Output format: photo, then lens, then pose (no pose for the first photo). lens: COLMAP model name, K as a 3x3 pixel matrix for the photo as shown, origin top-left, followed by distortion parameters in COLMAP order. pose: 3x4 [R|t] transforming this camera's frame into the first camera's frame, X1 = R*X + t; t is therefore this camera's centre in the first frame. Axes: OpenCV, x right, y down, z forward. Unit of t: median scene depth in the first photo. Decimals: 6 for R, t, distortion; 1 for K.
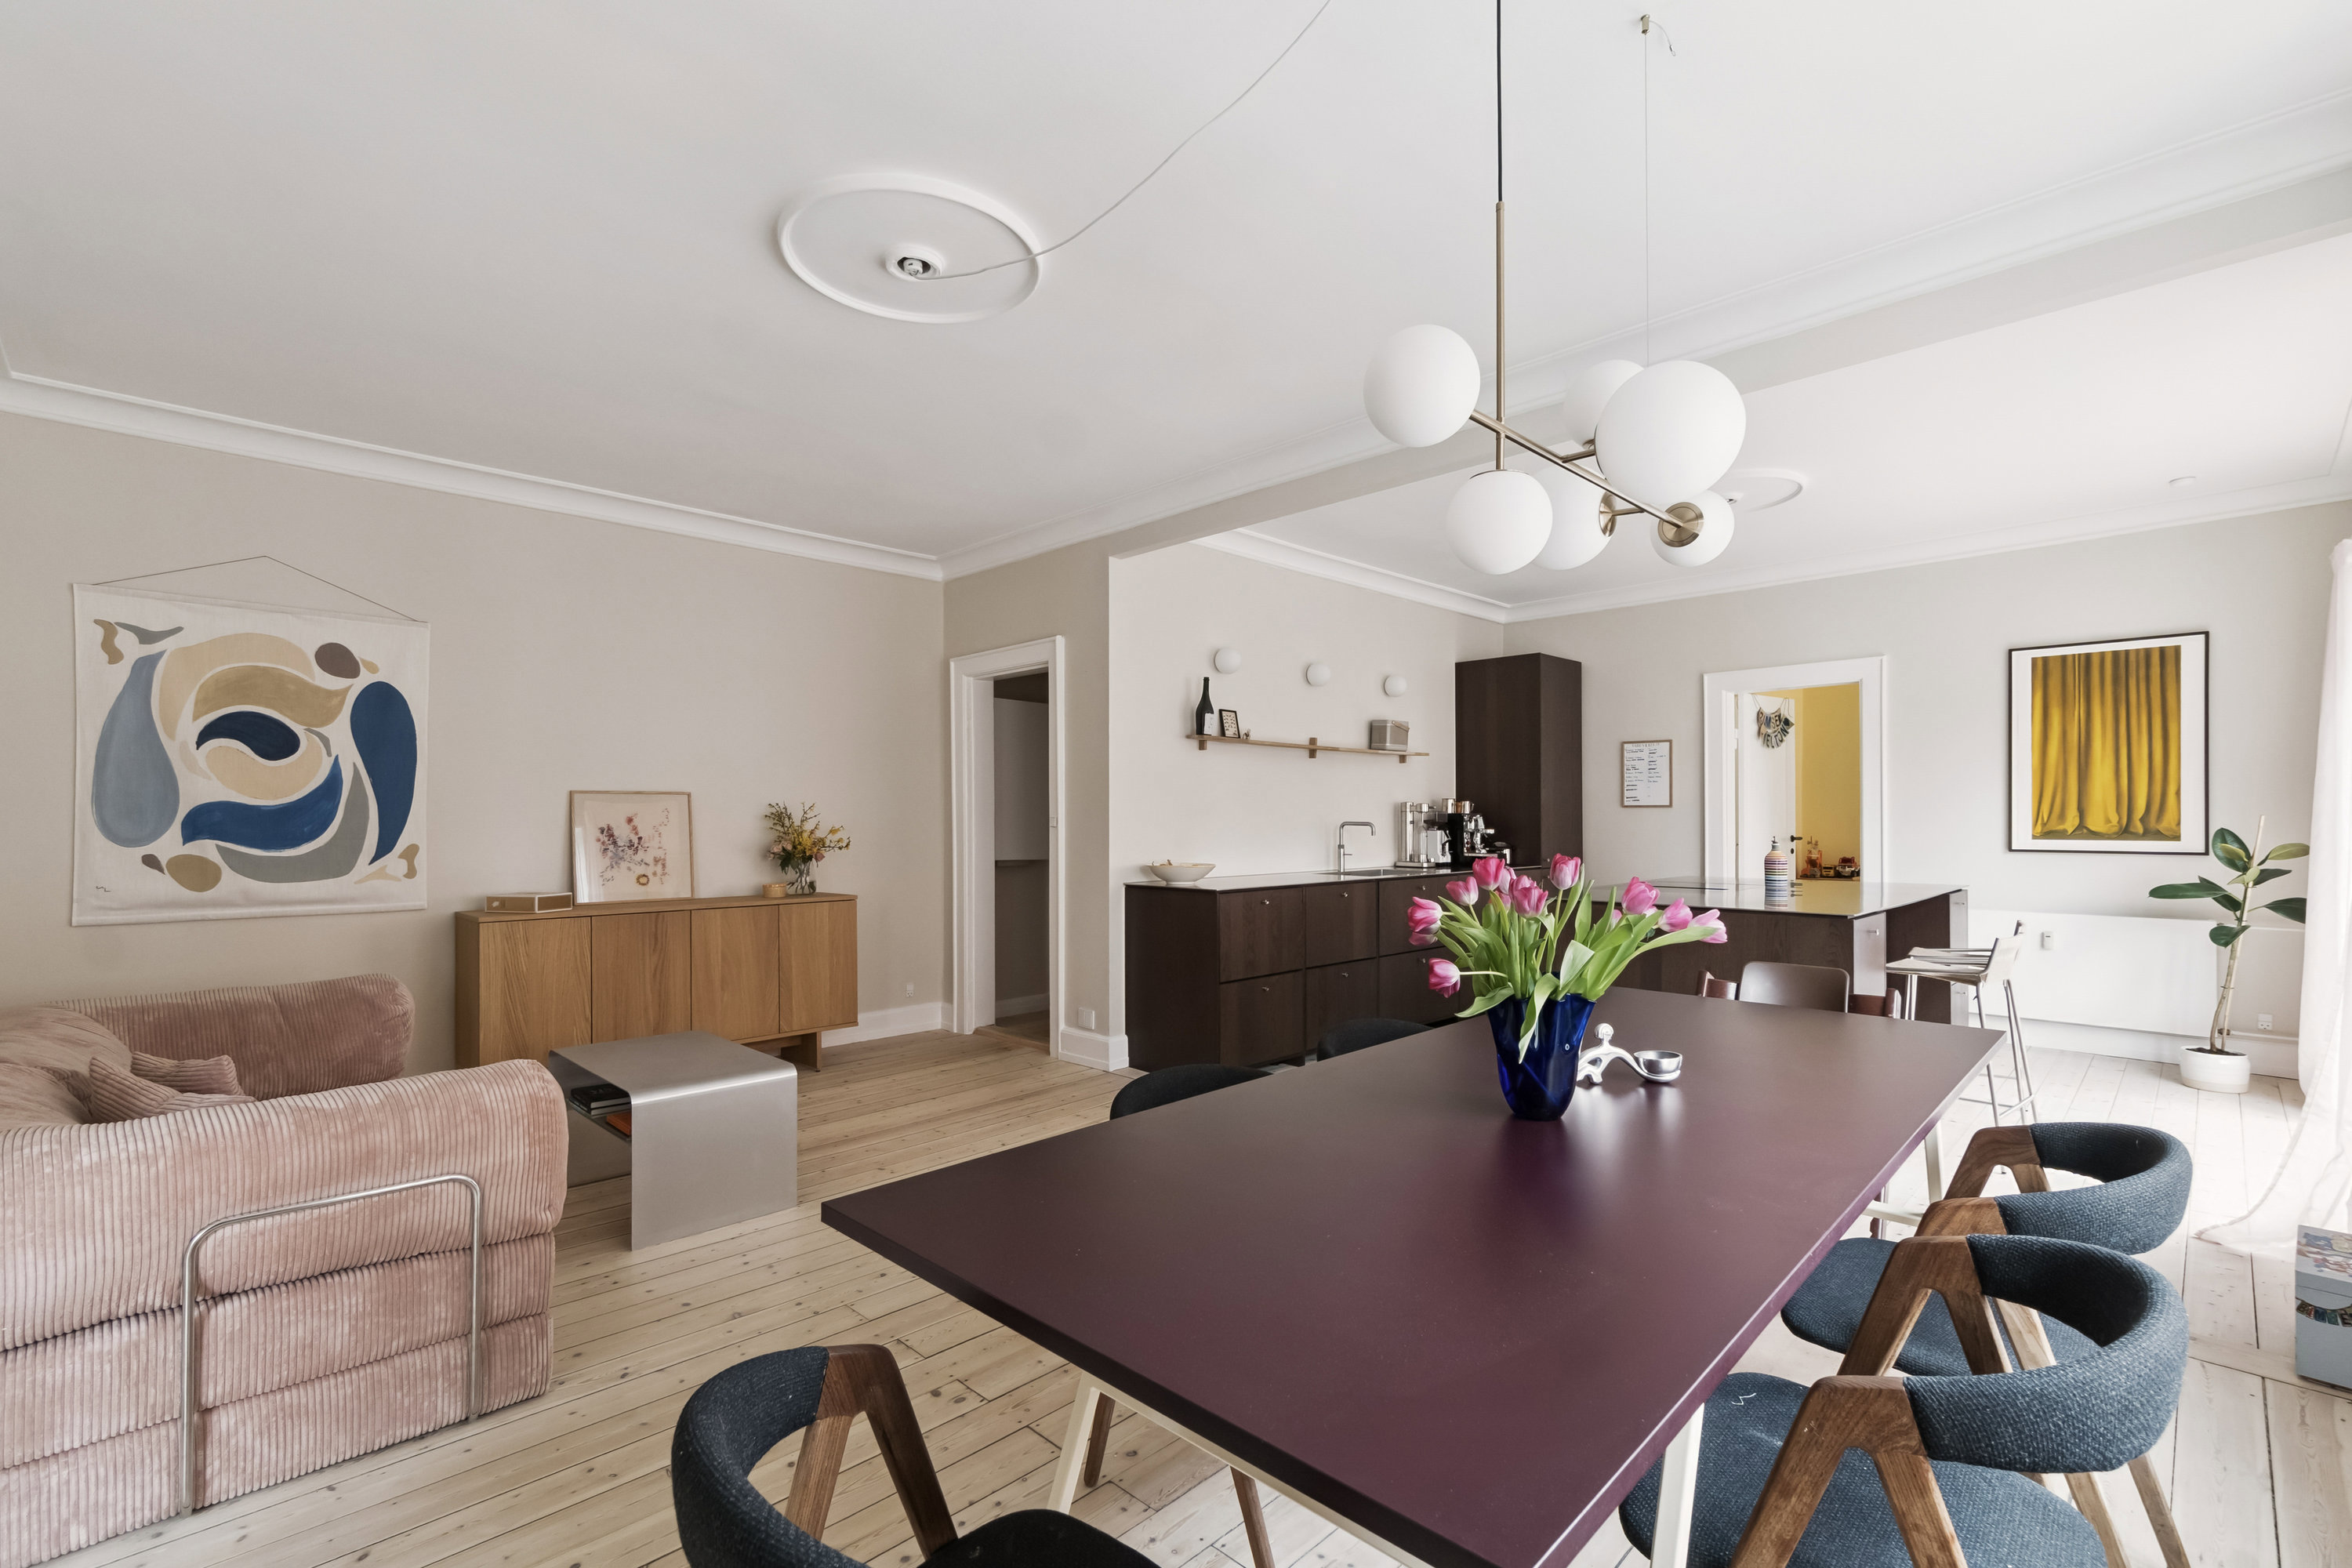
lens RADIAL K [[1032.6, 0, 1168.6], [0, 1032.6, 805.2], [0, 0, 1]] dist [0.000240, 0.000238]
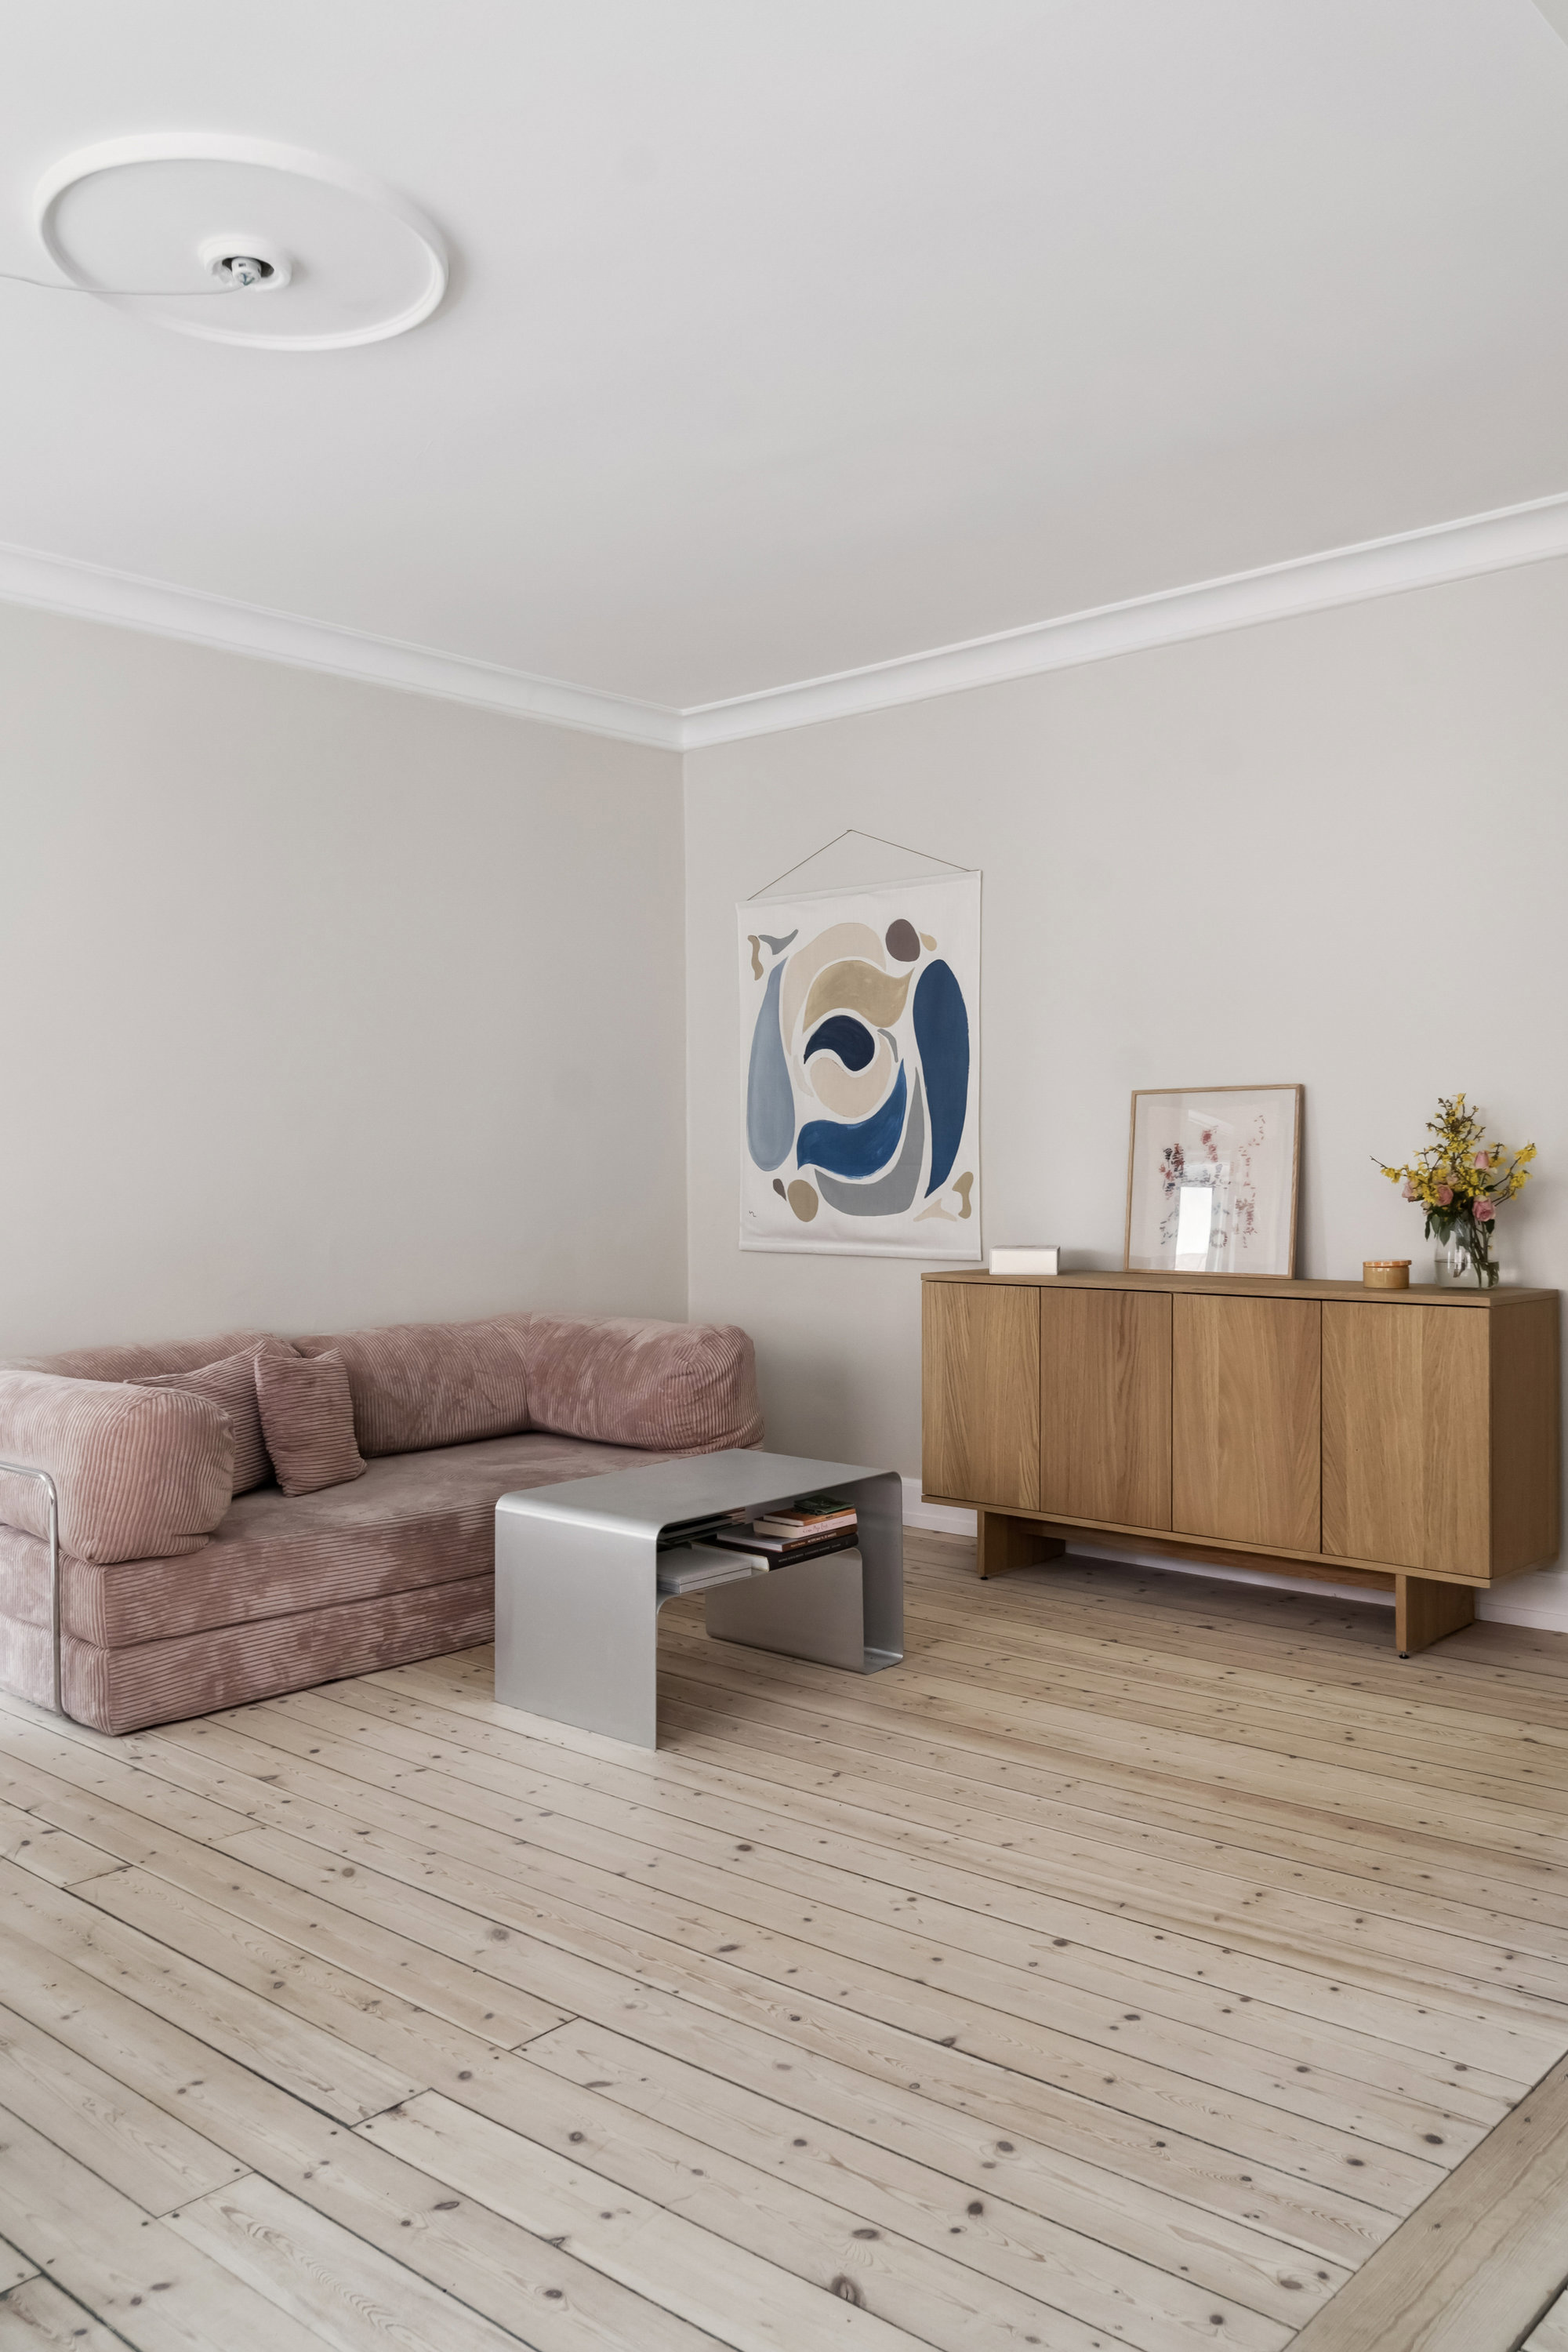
lens RADIAL K [[1825.2, 0, 785.7], [0, 1825.2, 1173.2], [0, 0, 1]] dist [0.008285, -0.003955]
pose [[0.059542, 0.005631, -0.998210, 0.468230], [0.017934, 0.999817, 0.006710, 0.022229], [0.998065, -0.018301, 0.059430, 0.645376]]
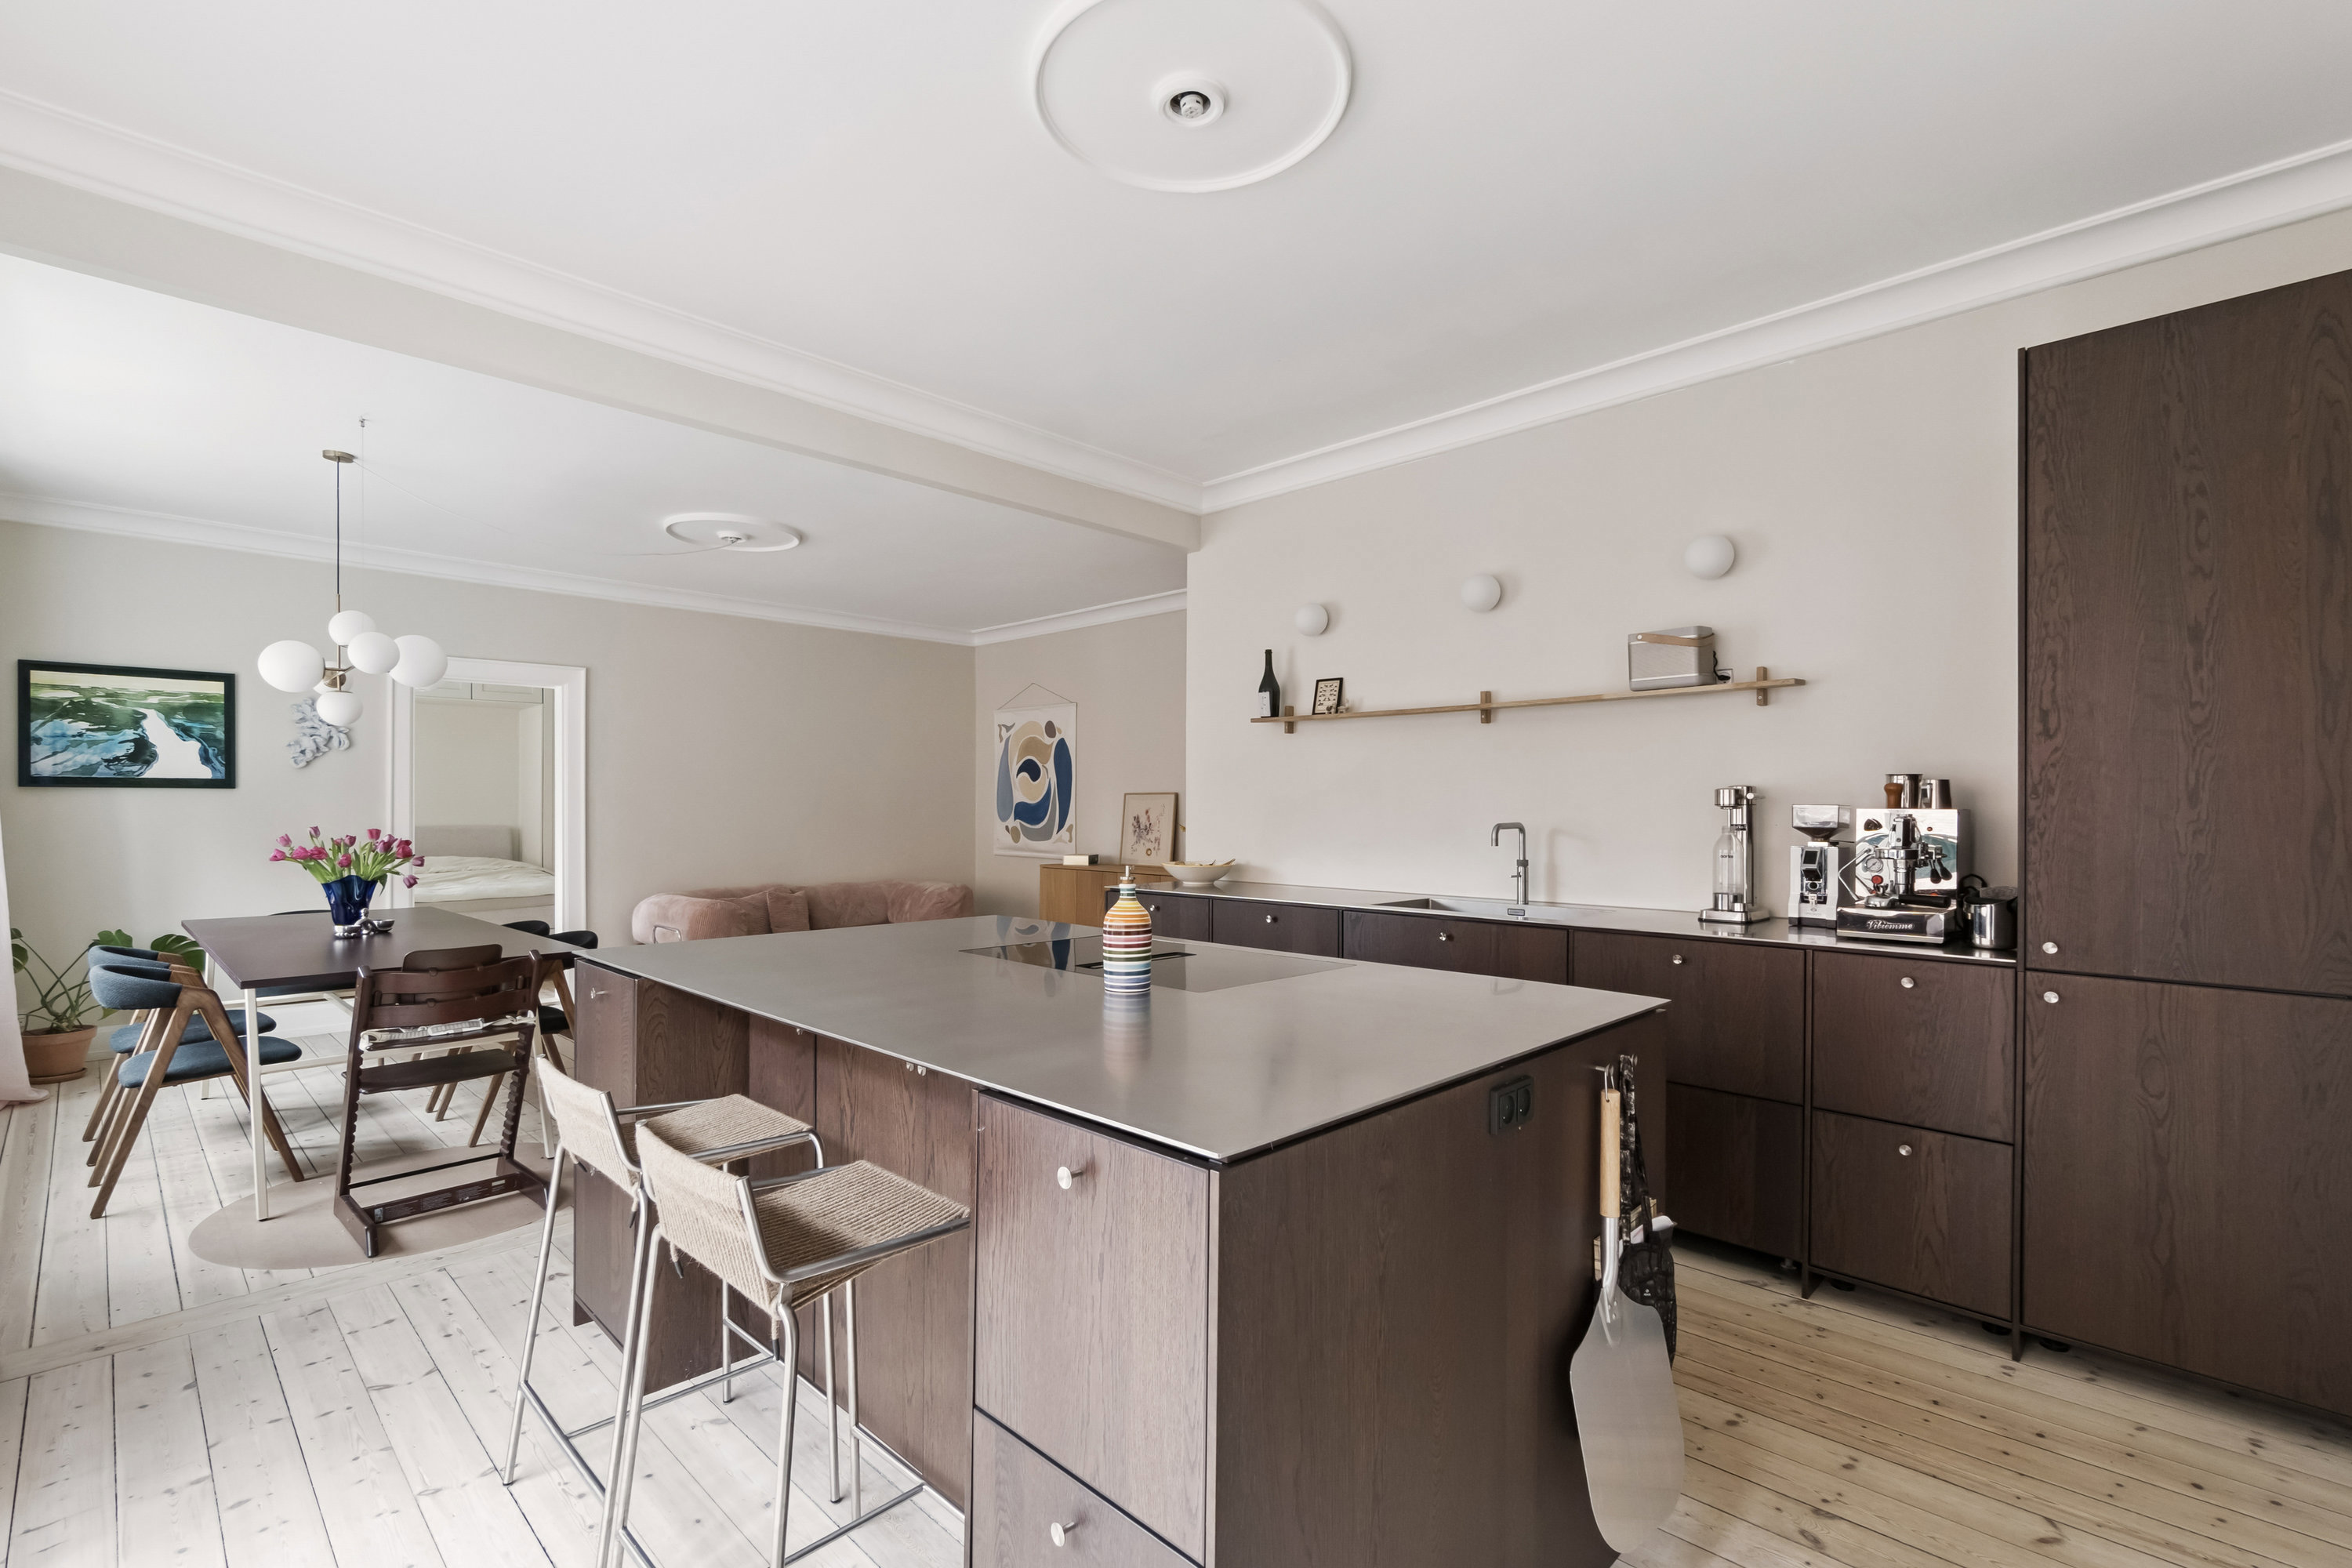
lens RADIAL K [[1032.6, 0, 1167.8], [0, 1032.6, 803.3], [0, 0, 1]] dist [0.000240, 0.000238]
pose [[0.031950, -0.002030, -0.999487, 0.911114], [0.009224, 0.999956, -0.001736, 0.004433], [0.999447, -0.009164, 0.031968, 0.908542]]
